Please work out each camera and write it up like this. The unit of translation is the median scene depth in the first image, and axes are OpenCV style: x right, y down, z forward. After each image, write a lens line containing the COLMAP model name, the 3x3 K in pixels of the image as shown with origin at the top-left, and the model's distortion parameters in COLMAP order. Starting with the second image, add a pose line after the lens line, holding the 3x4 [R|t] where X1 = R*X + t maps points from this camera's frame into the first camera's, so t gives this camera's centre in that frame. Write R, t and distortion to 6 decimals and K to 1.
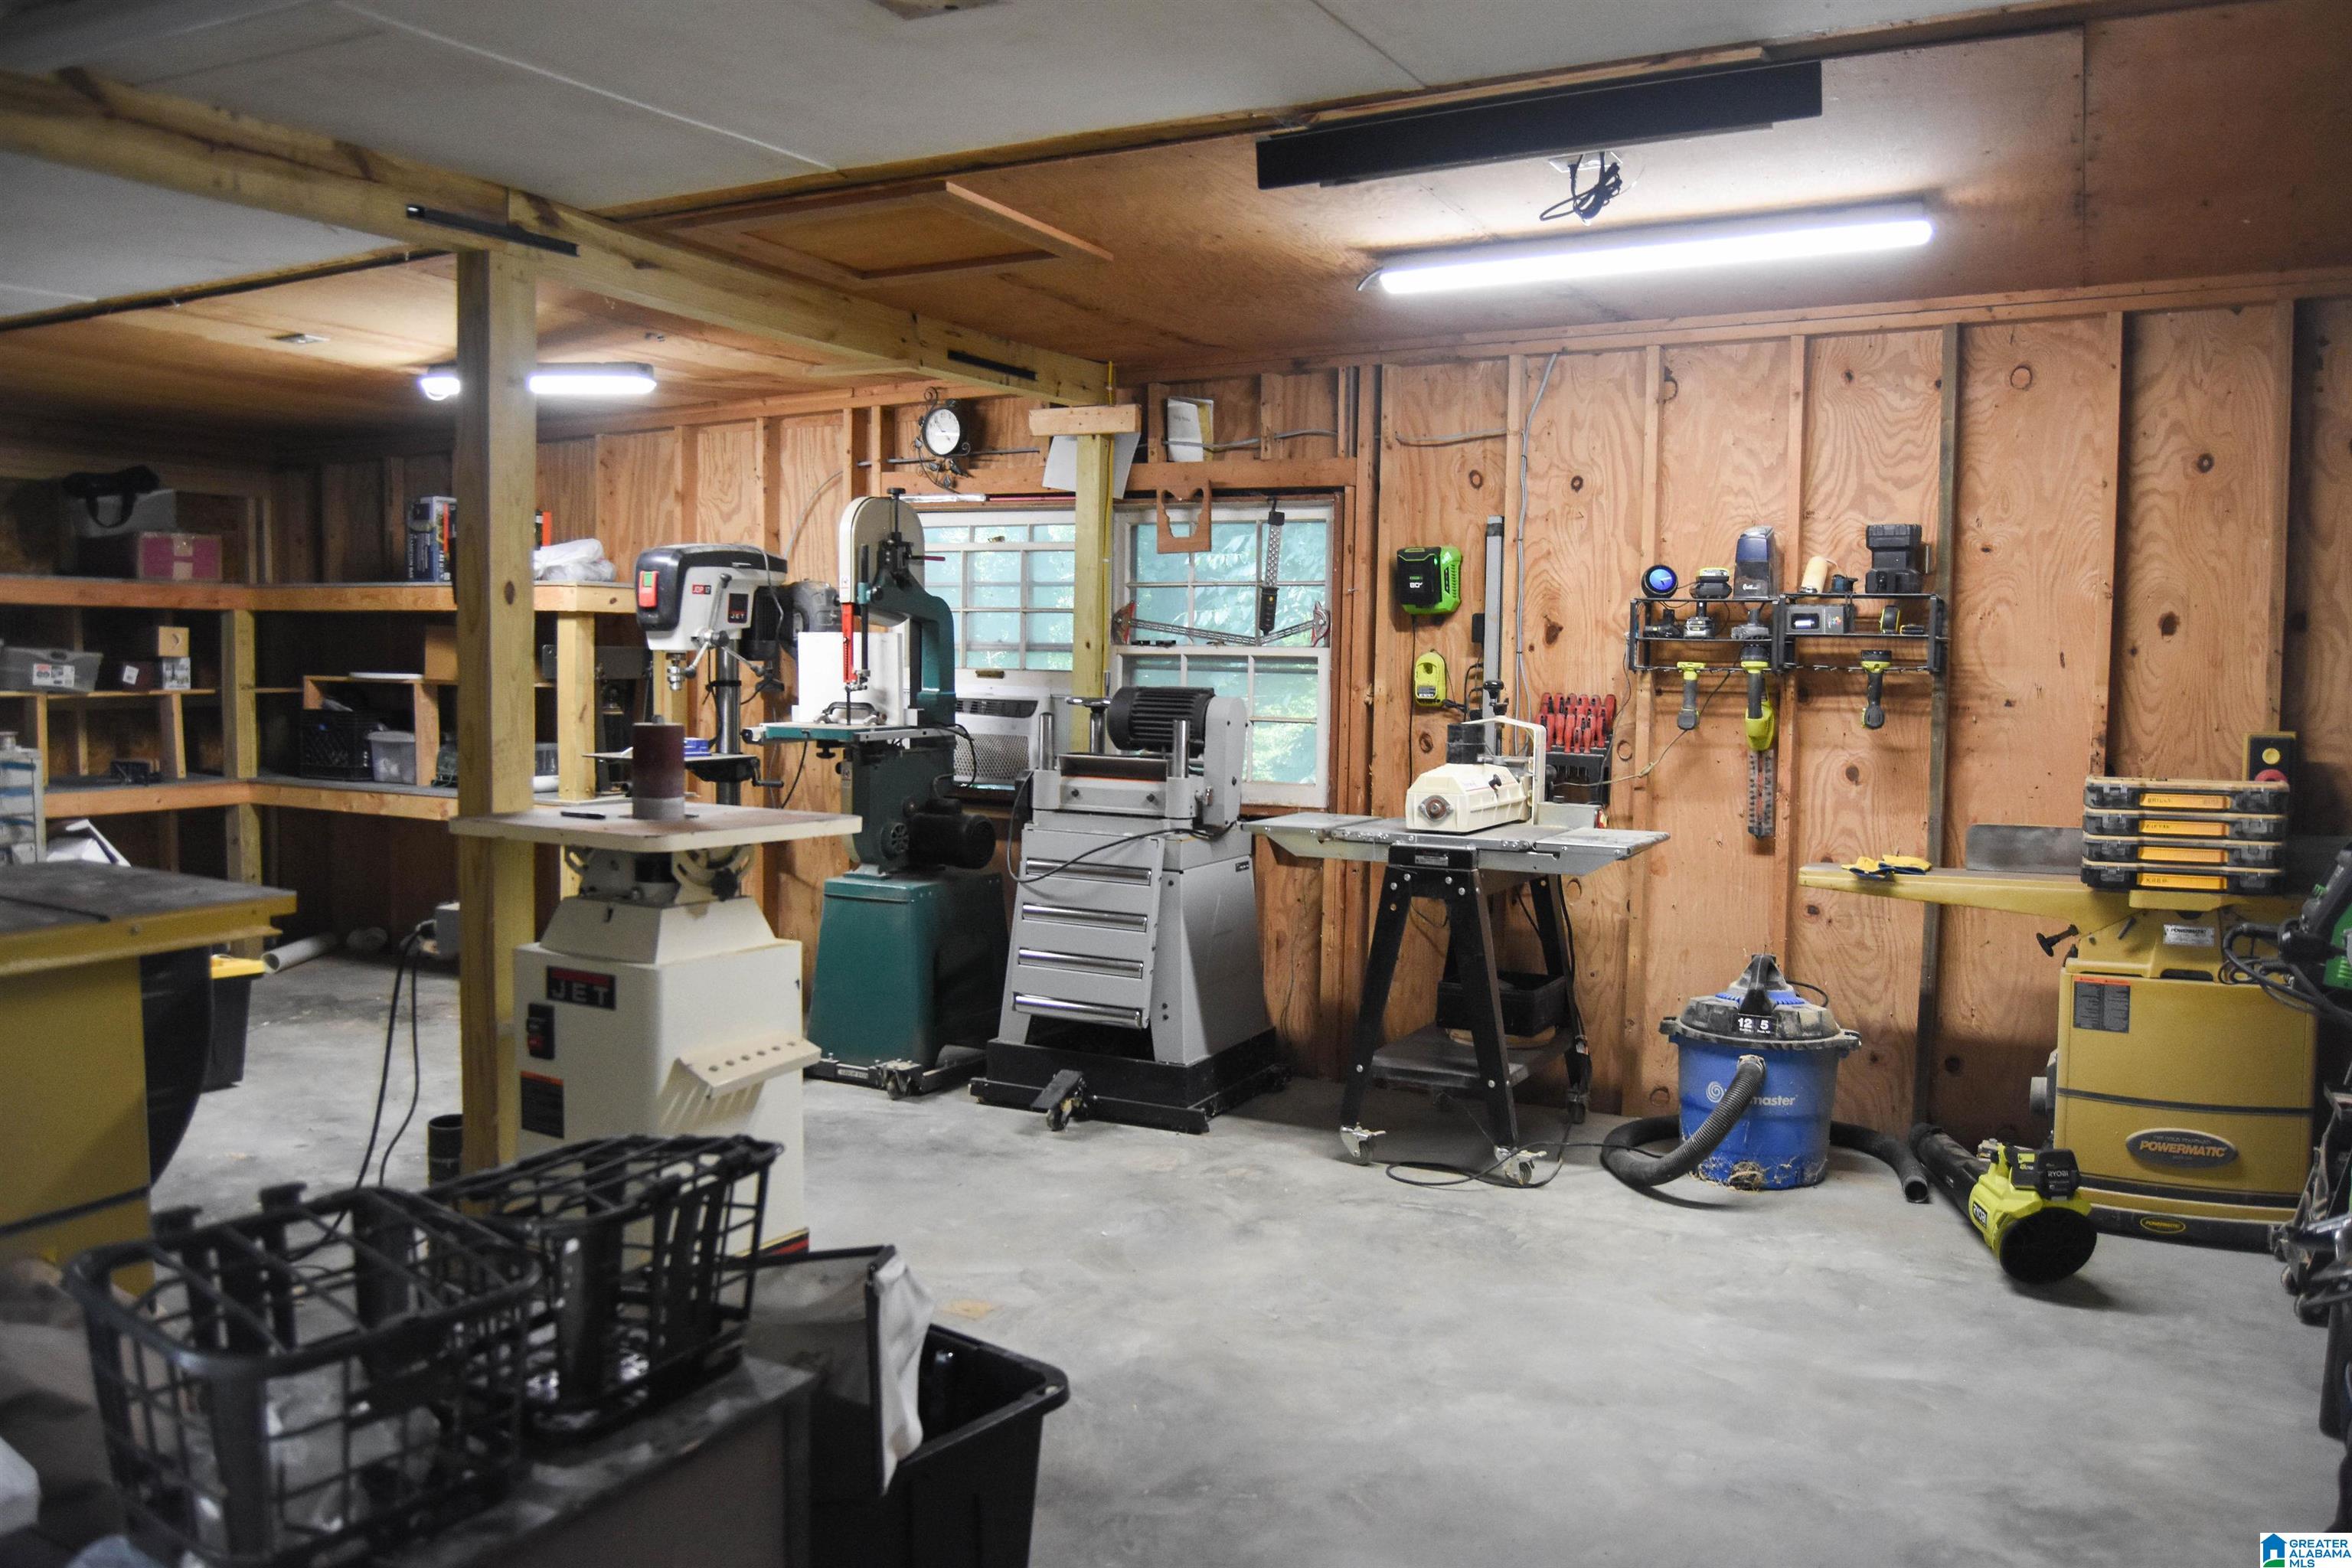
lens RADIAL K [[1862.6, 0, 1176.0], [0, 1862.6, 784.0], [0, 0, 1]] dist [-0.081058, 0.017770]
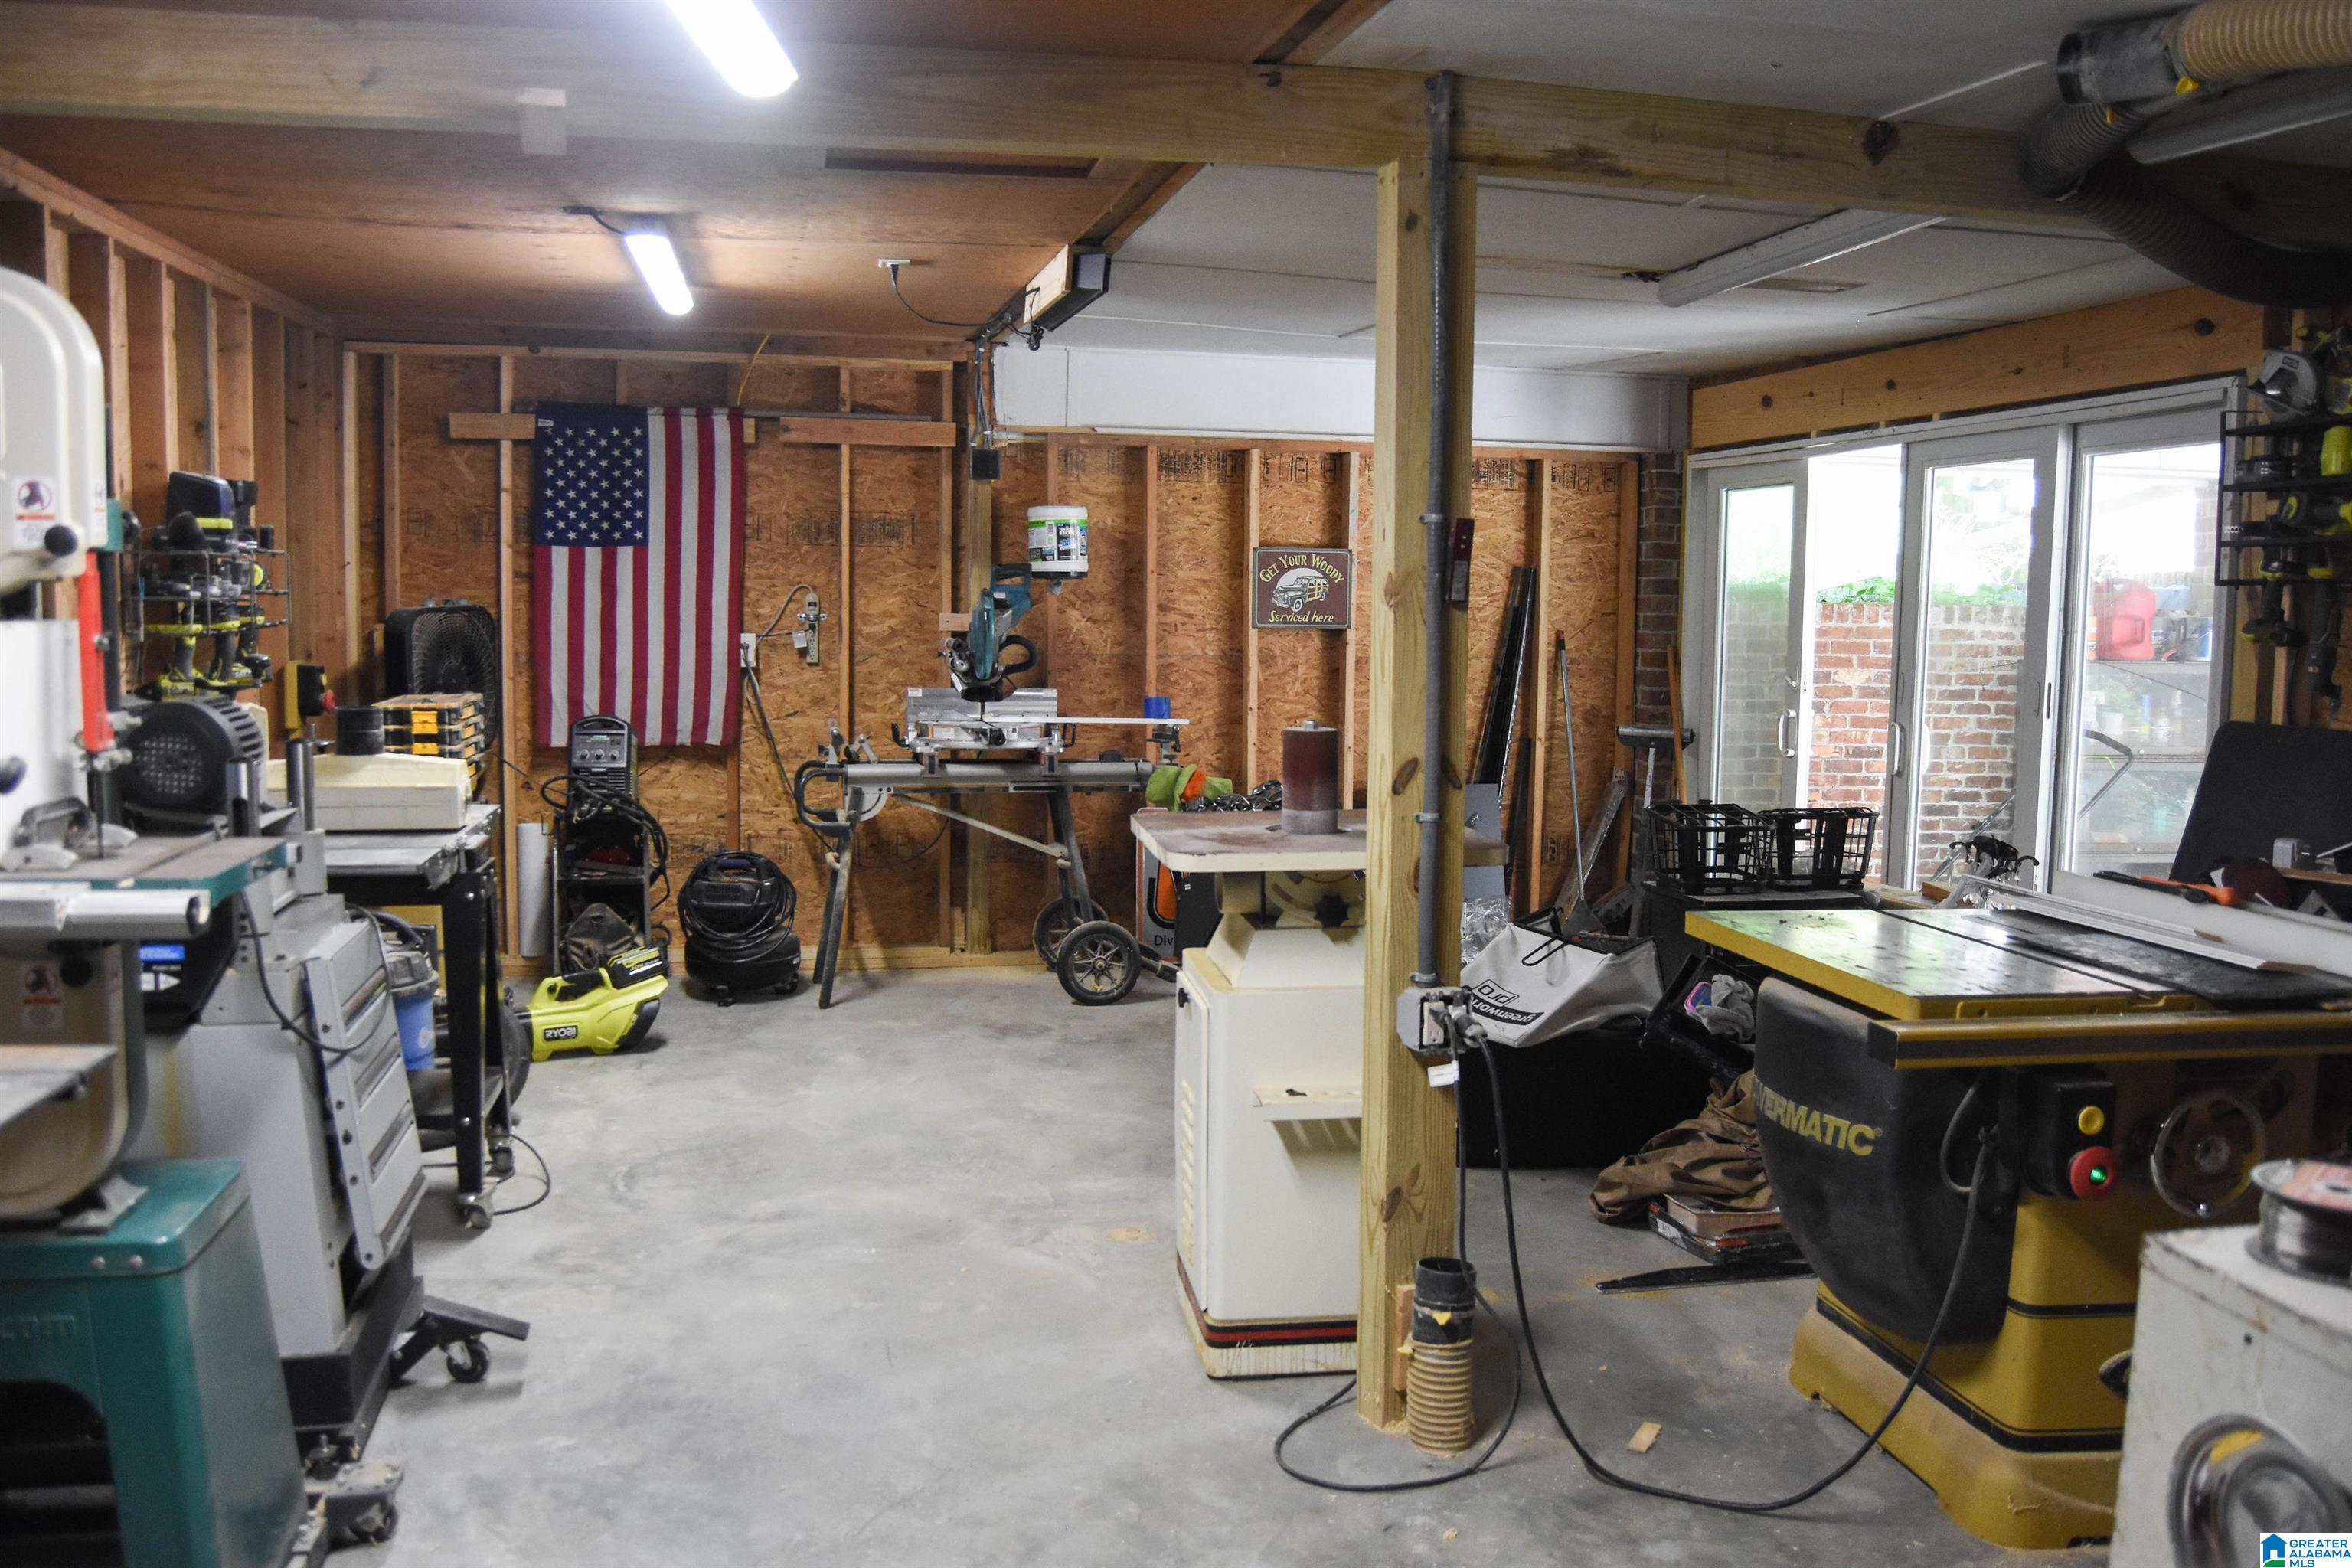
lens RADIAL K [[1862.6, 0, 1176.0], [0, 1862.6, 784.0], [0, 0, 1]] dist [-0.081058, 0.017770]
pose [[-0.621972, -0.102603, 0.776288, -0.764505], [0.039190, 0.986057, 0.161728, -0.124307], [-0.782058, 0.131013, -0.609279, 1.295681]]
